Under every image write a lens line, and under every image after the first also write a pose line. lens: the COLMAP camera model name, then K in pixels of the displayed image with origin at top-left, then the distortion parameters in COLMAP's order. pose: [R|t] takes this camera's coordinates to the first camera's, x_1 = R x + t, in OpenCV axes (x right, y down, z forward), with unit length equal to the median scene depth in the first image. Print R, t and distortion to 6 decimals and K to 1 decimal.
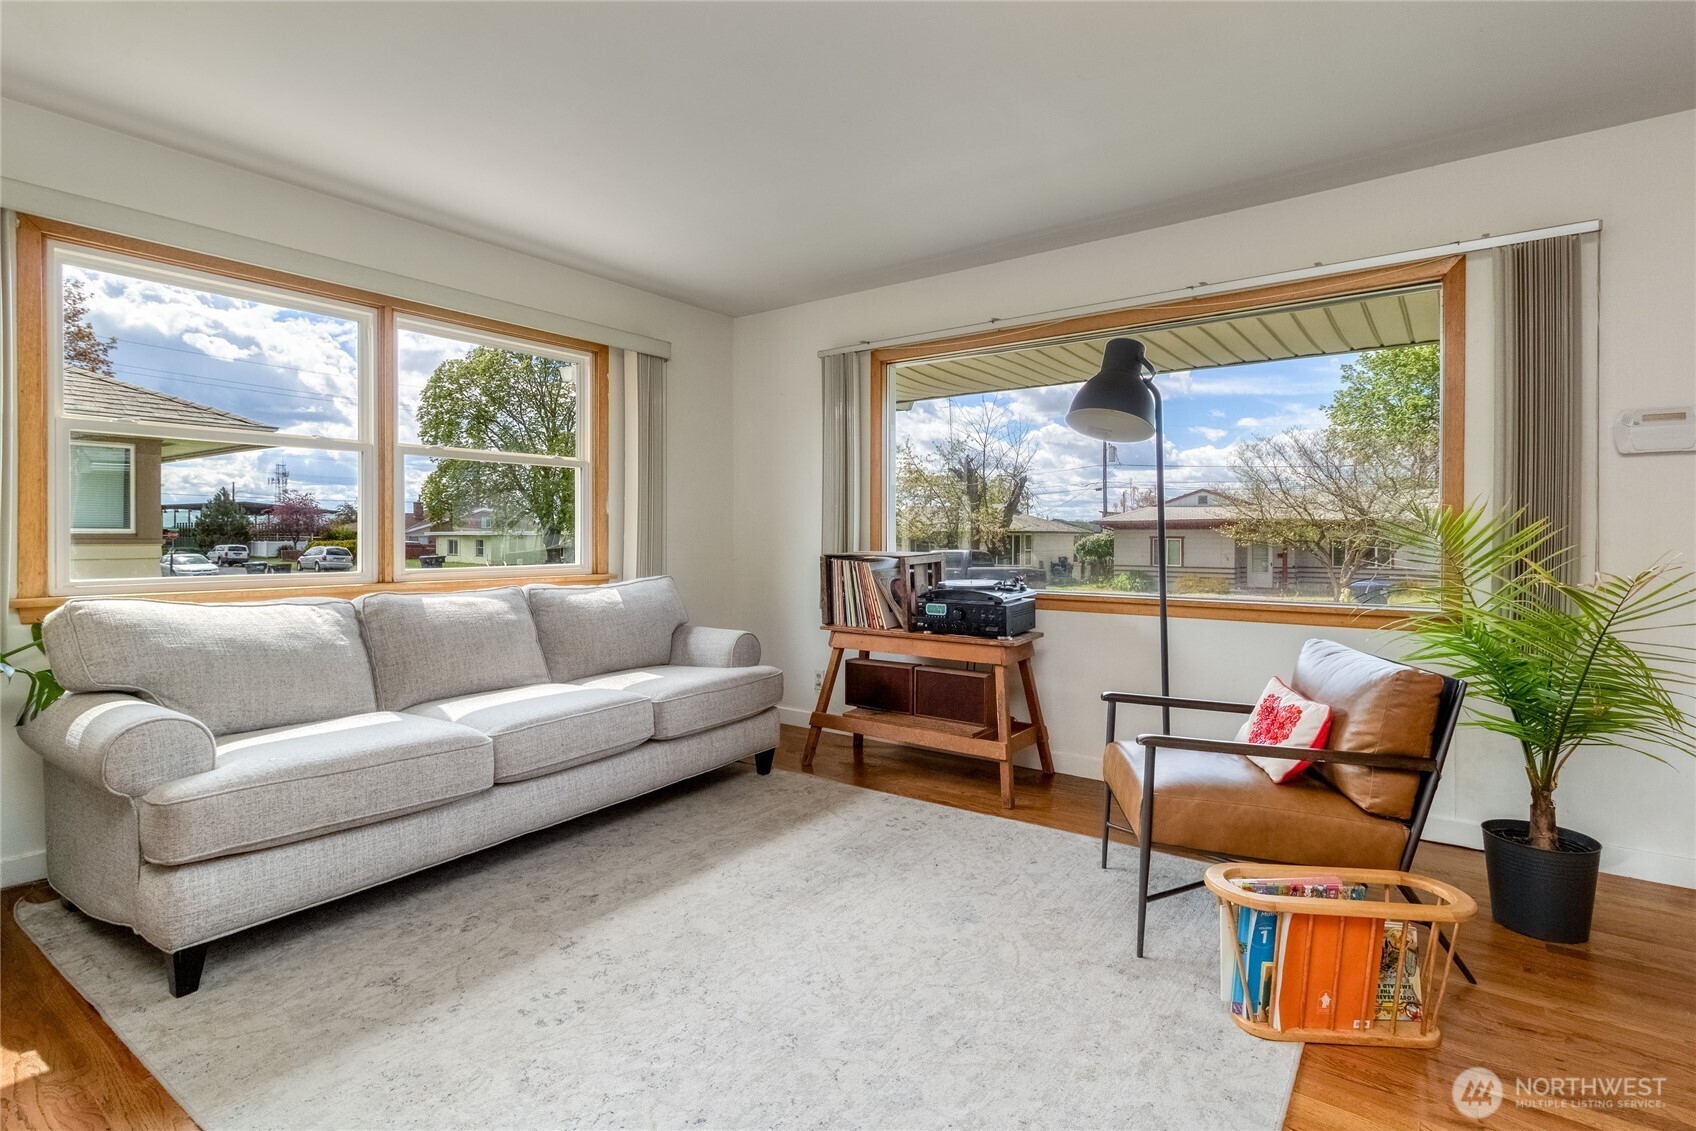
lens RADIAL K [[820.7, 0, 854.2], [0, 820.7, 551.0], [0, 0, 1]] dist [-0.003898, -0.000103]
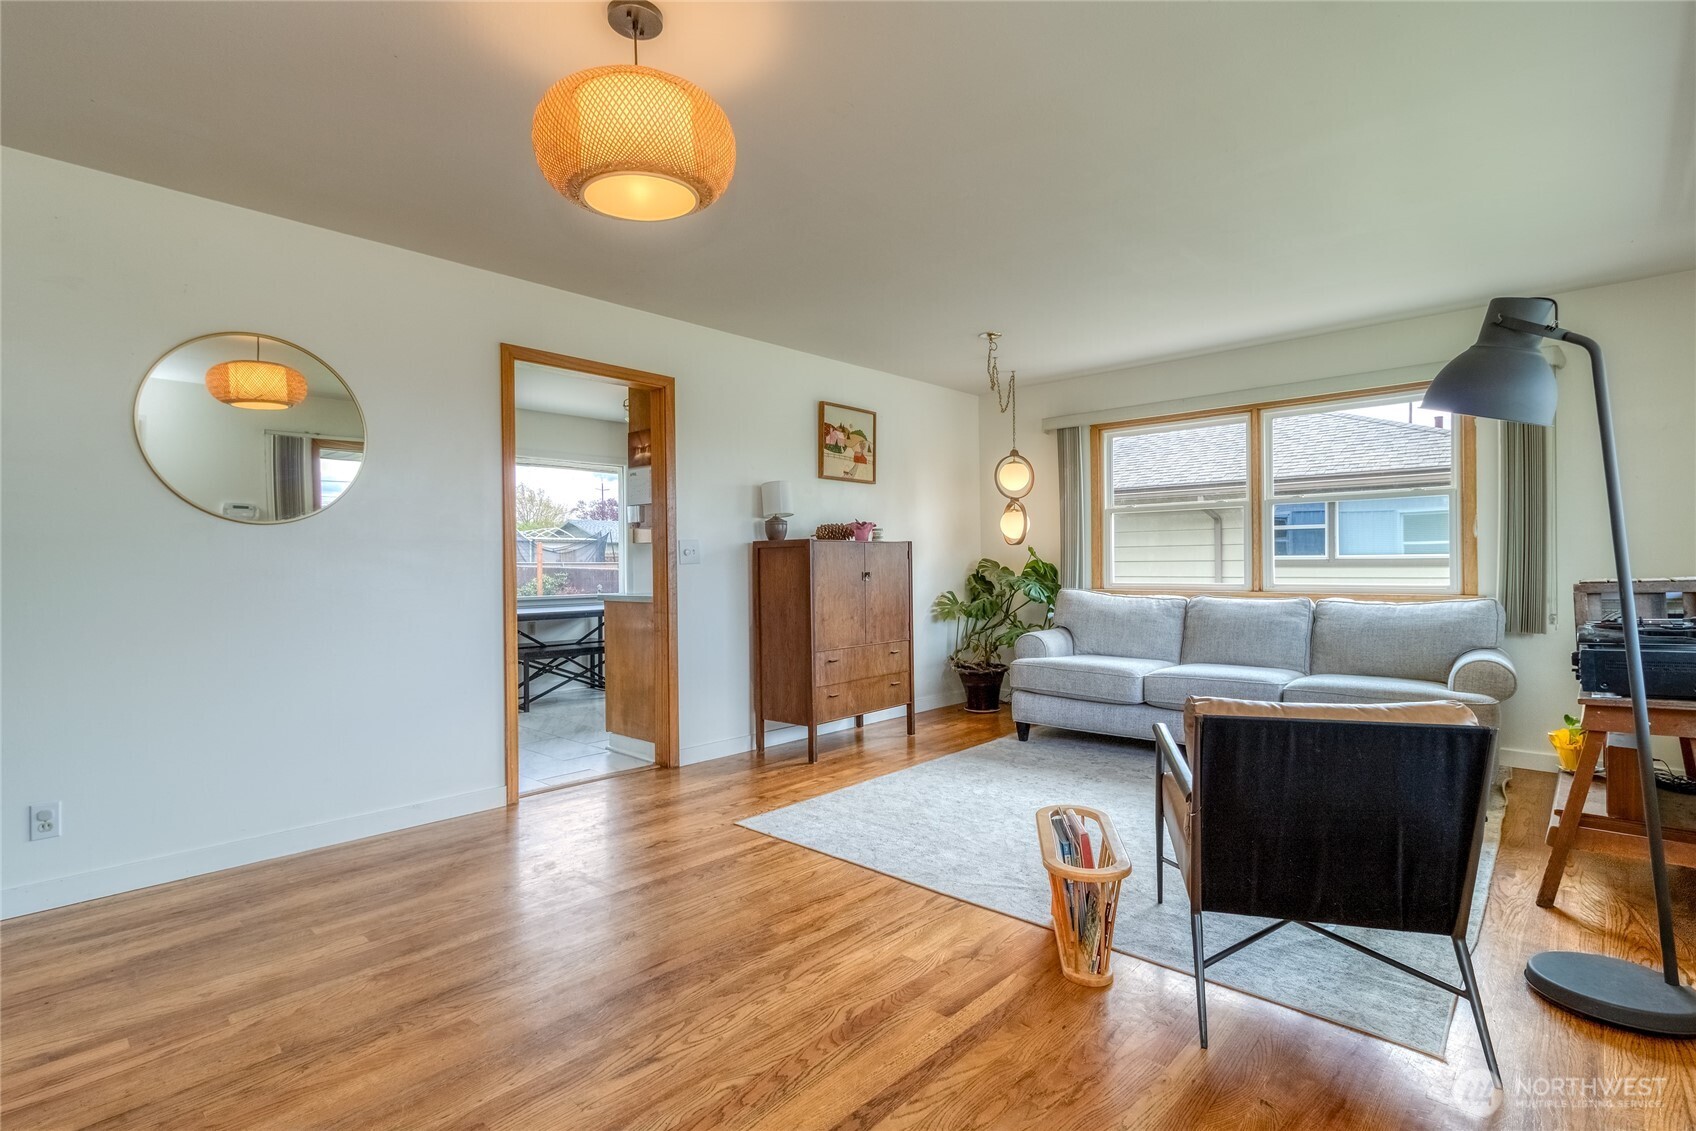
lens RADIAL K [[820.7, 0, 832.3], [0, 820.7, 576.1], [0, 0, 1]] dist [-0.003898, -0.000103]
pose [[-0.134822, 0.013858, -0.990773, 1.296735], [-0.007382, 0.999860, 0.014990, -0.008452], [0.990842, 0.009335, -0.134701, 0.535179]]
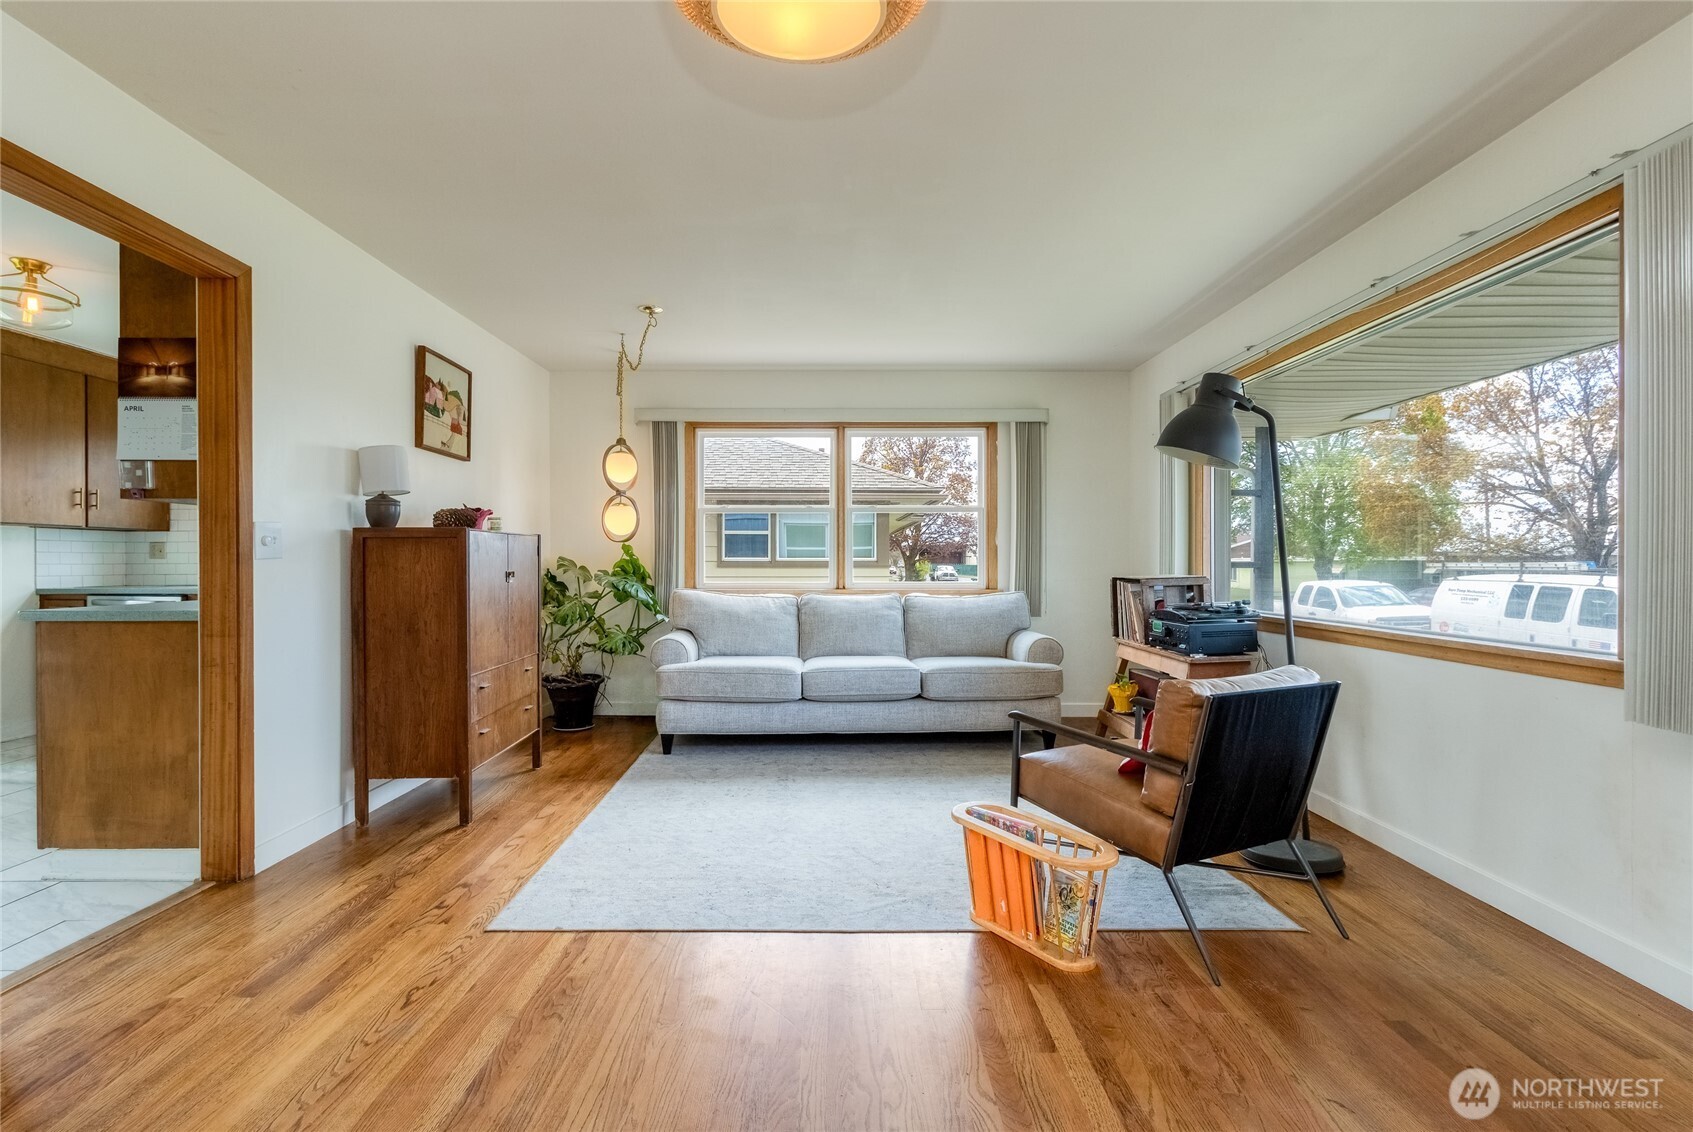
lens RADIAL K [[819.3, 0, 834.2], [0, 819.3, 566.8], [0, 0, 1]] dist [-0.003898, -0.000103]
pose [[0.589284, 0.002763, -0.807921, 0.993908], [-0.011987, 0.999914, -0.005324, 0.001910], [0.807837, 0.012822, 0.589267, -0.014641]]
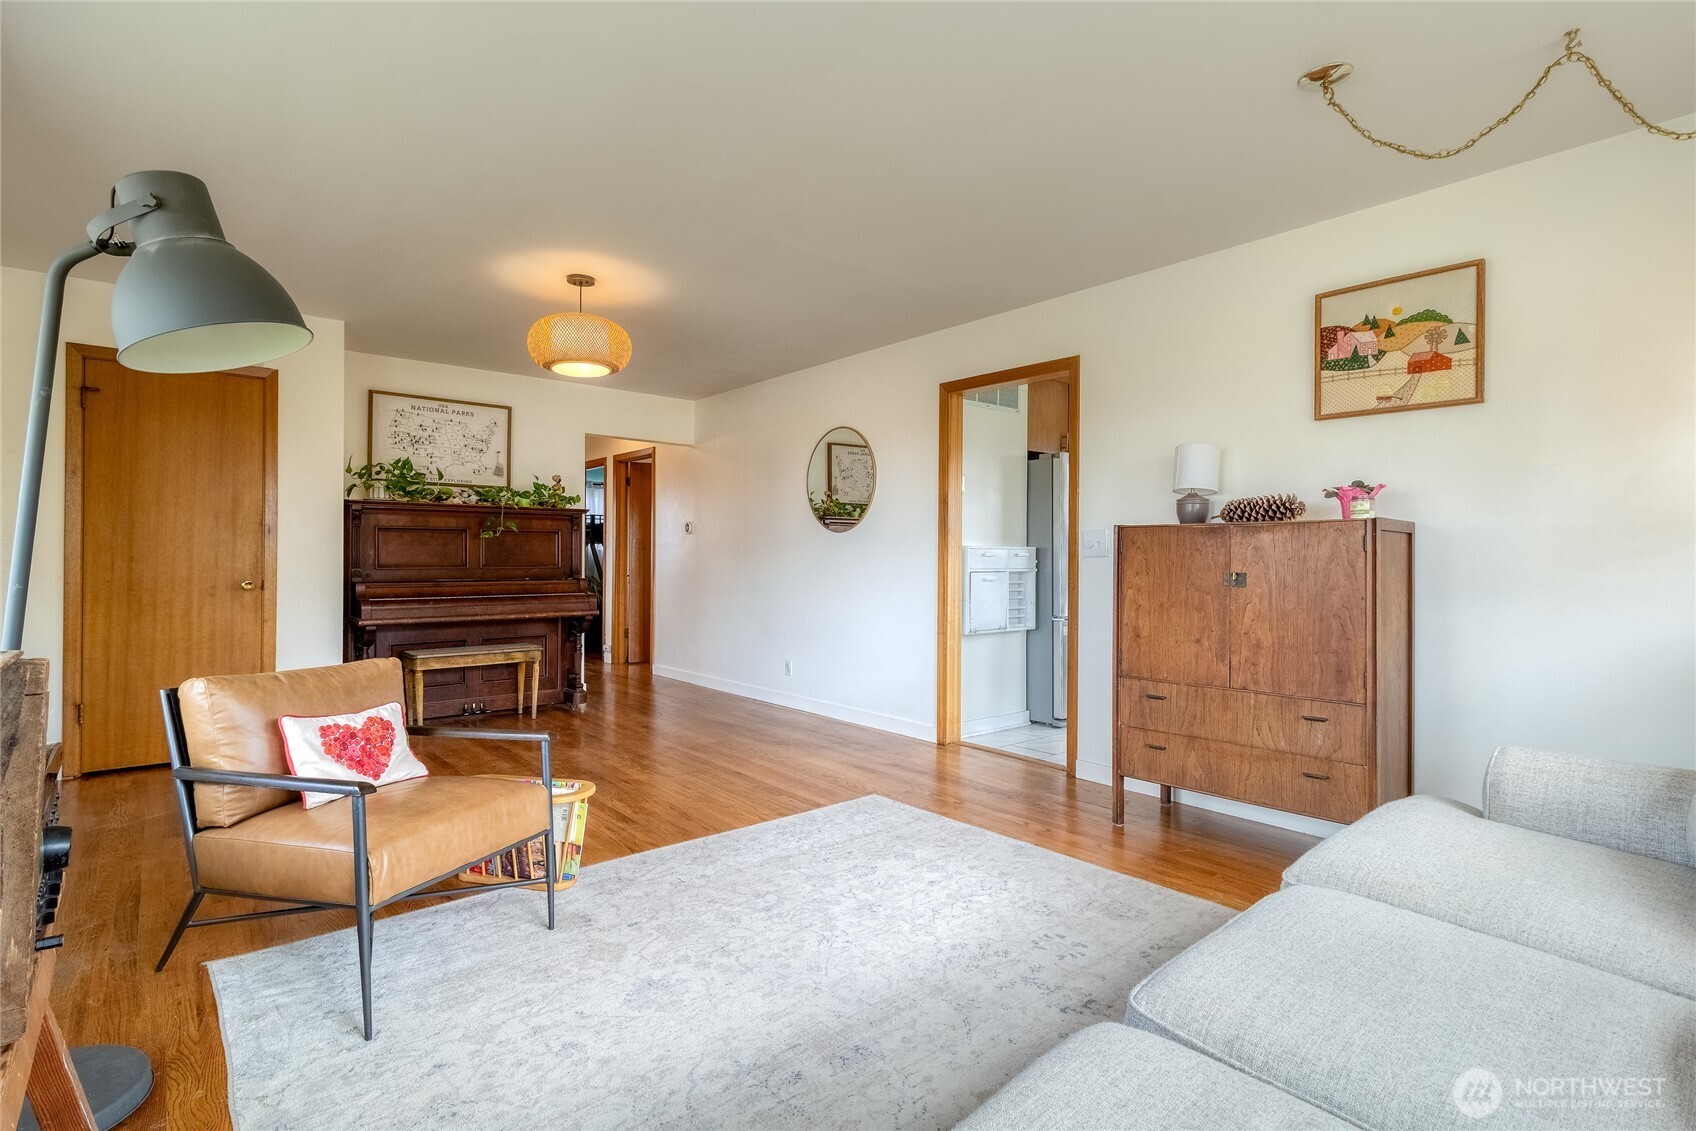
lens RADIAL K [[820.7, 0, 835.6], [0, 820.7, 552.0], [0, 0, 1]] dist [-0.003898, -0.000103]
pose [[-0.968012, -0.007574, 0.250789, -0.243063], [-0.004280, 0.999897, 0.013676, -0.030555], [-0.250867, 0.012165, -0.967945, 1.578369]]
